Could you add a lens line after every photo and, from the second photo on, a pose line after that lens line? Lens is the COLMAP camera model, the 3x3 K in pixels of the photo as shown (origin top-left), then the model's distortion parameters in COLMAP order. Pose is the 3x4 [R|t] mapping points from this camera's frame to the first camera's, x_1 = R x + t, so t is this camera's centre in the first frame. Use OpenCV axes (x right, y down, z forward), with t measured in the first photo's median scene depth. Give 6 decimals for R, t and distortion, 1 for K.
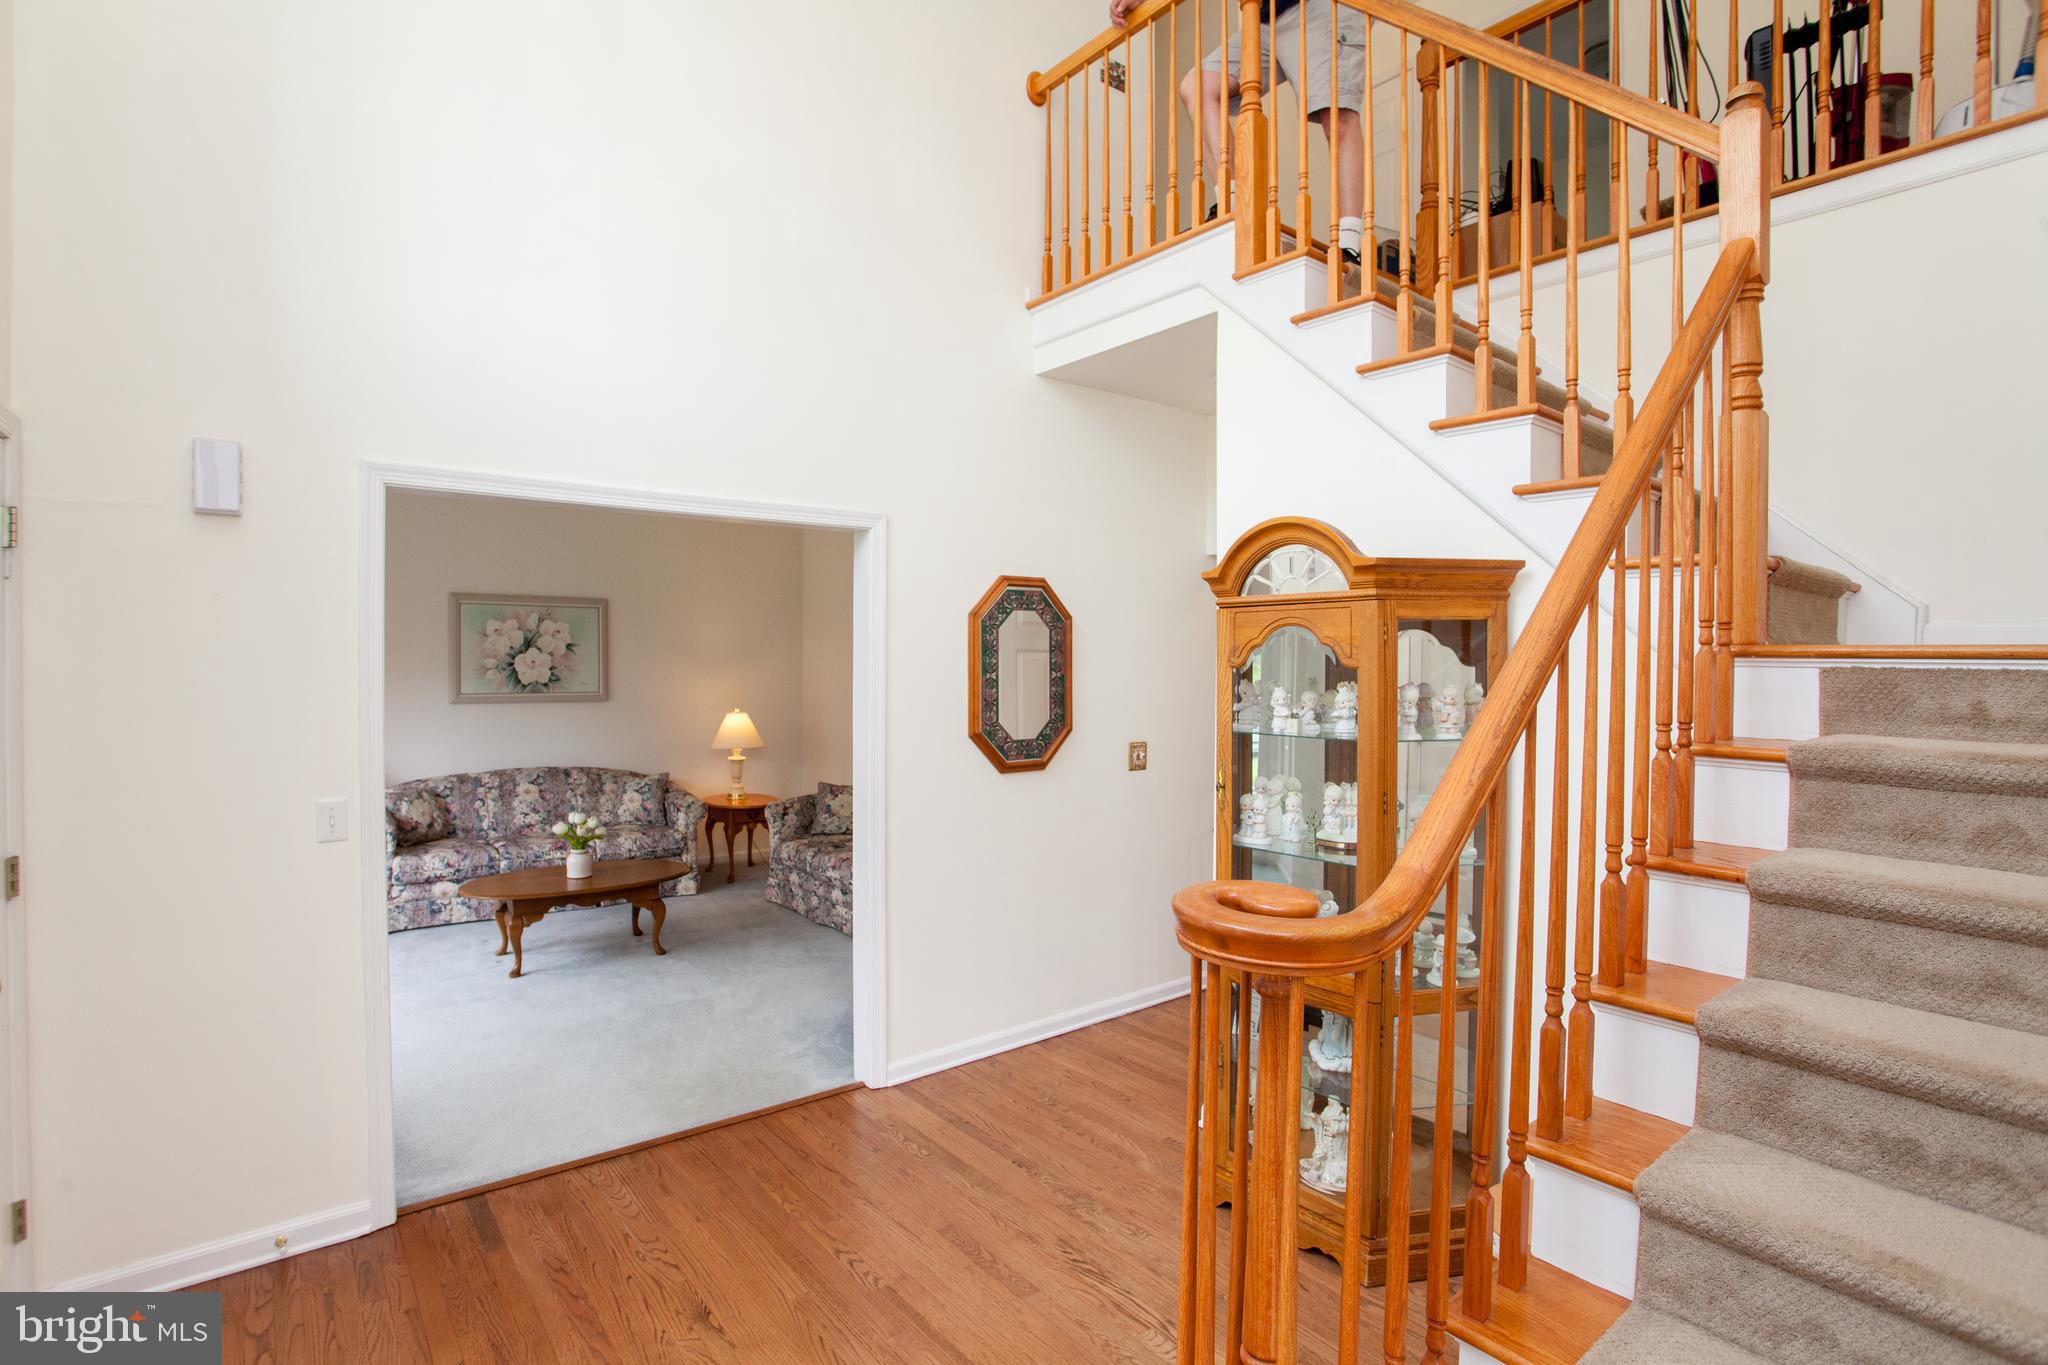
lens RADIAL K [[995.1, 0, 1019.6], [0, 995.1, 679.4], [0, 0, 1]] dist [-0.073294, 0.028380]
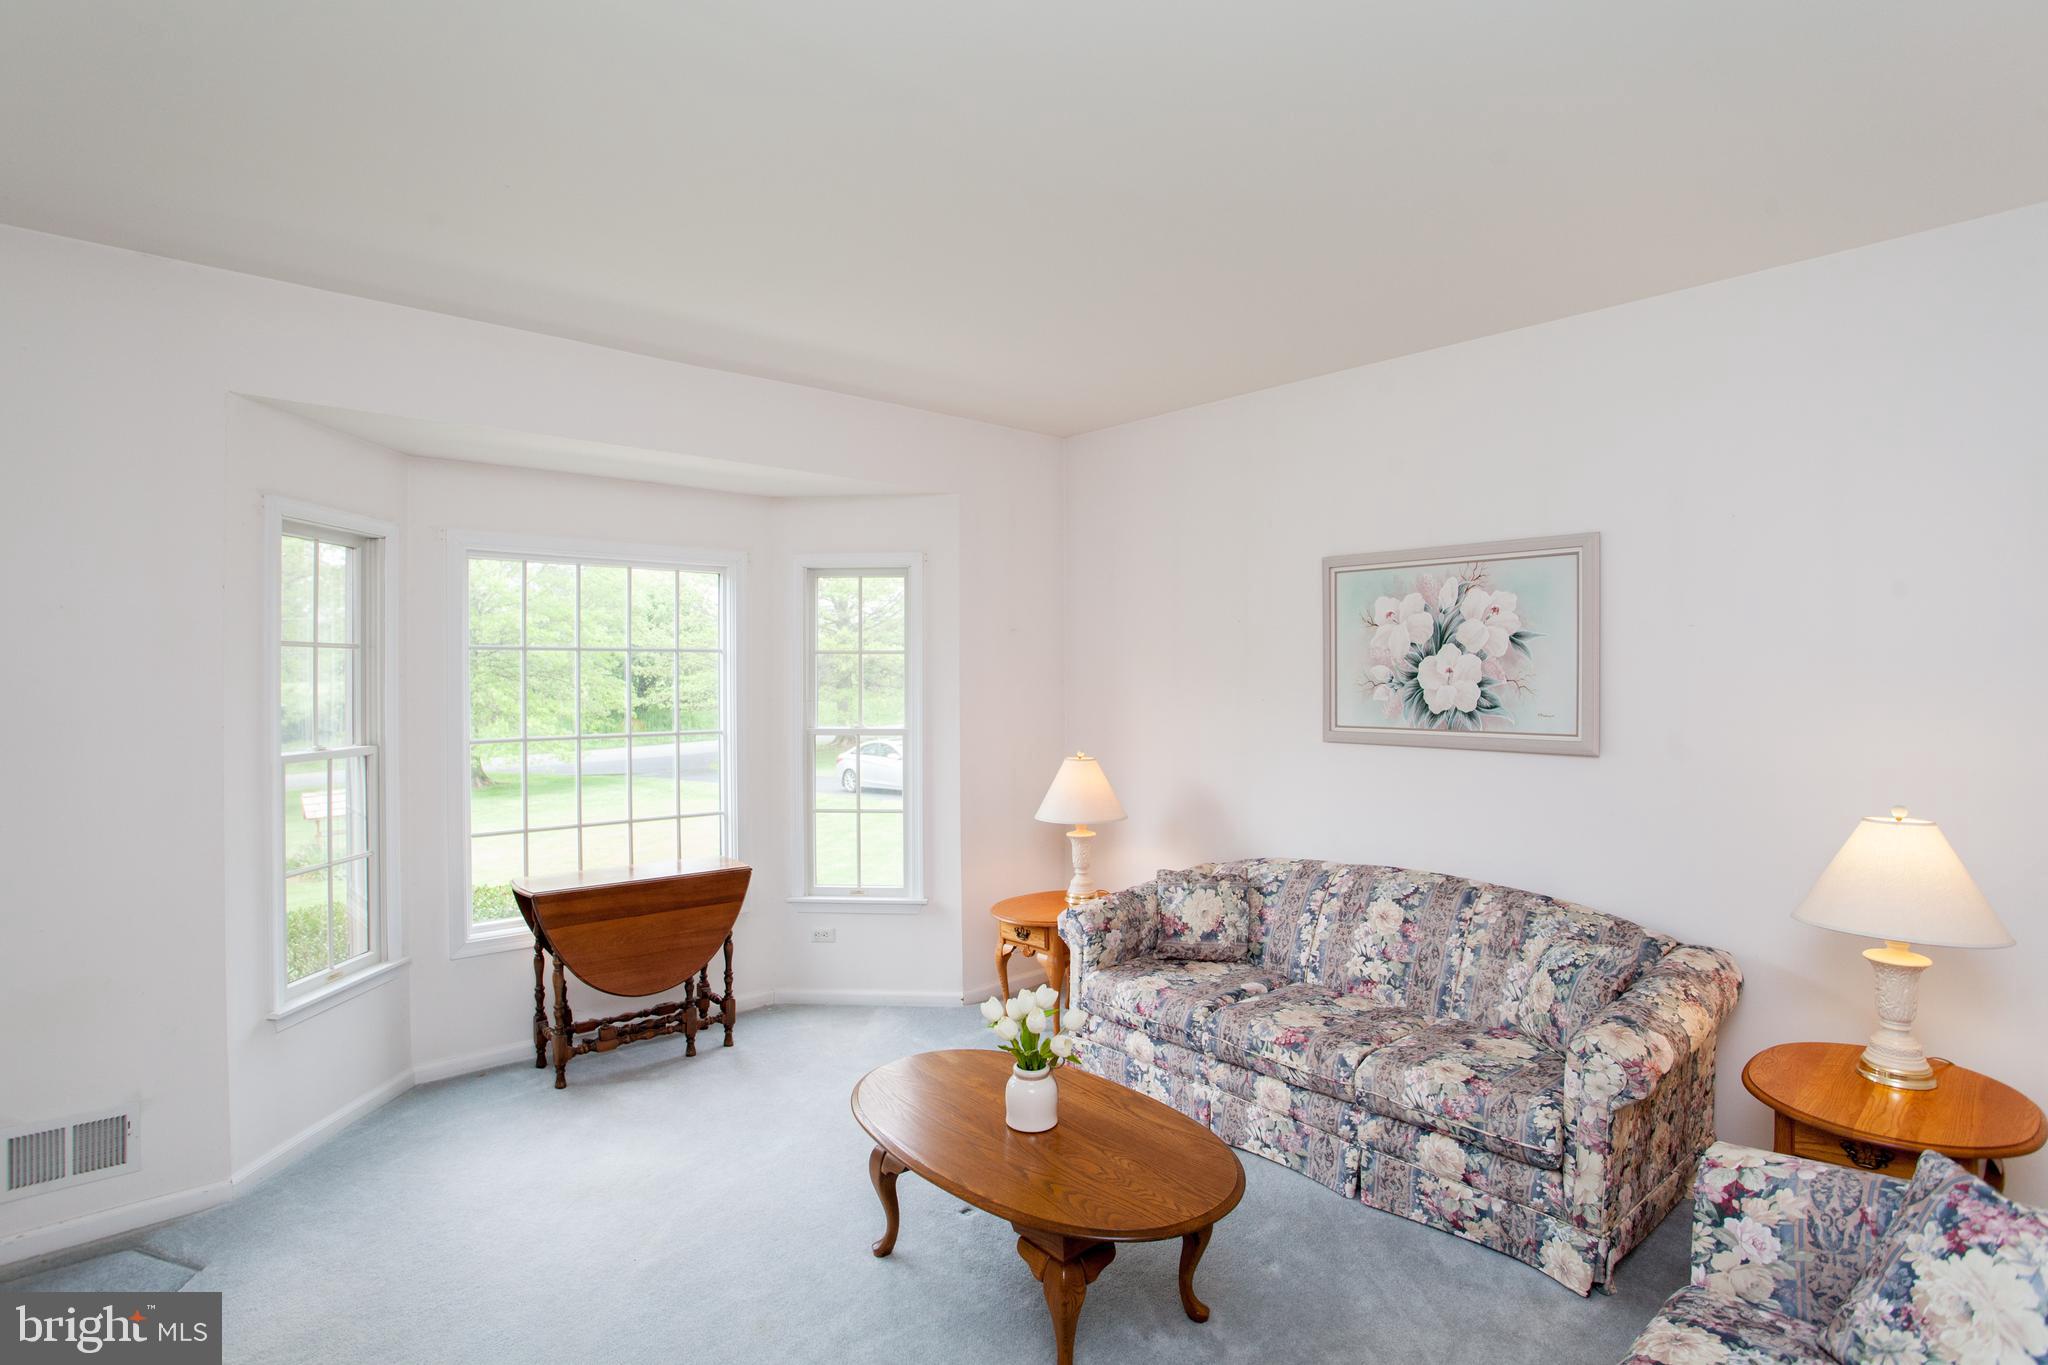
lens RADIAL K [[995.1, 0, 1030.8], [0, 995.1, 671.6], [0, 0, 1]] dist [-0.073294, 0.028380]
pose [[0.048205, -0.011545, -0.998771, 0.018711], [-0.013113, 0.999840, -0.012190, -0.008227], [0.998751, 0.013684, 0.048046, 0.769670]]
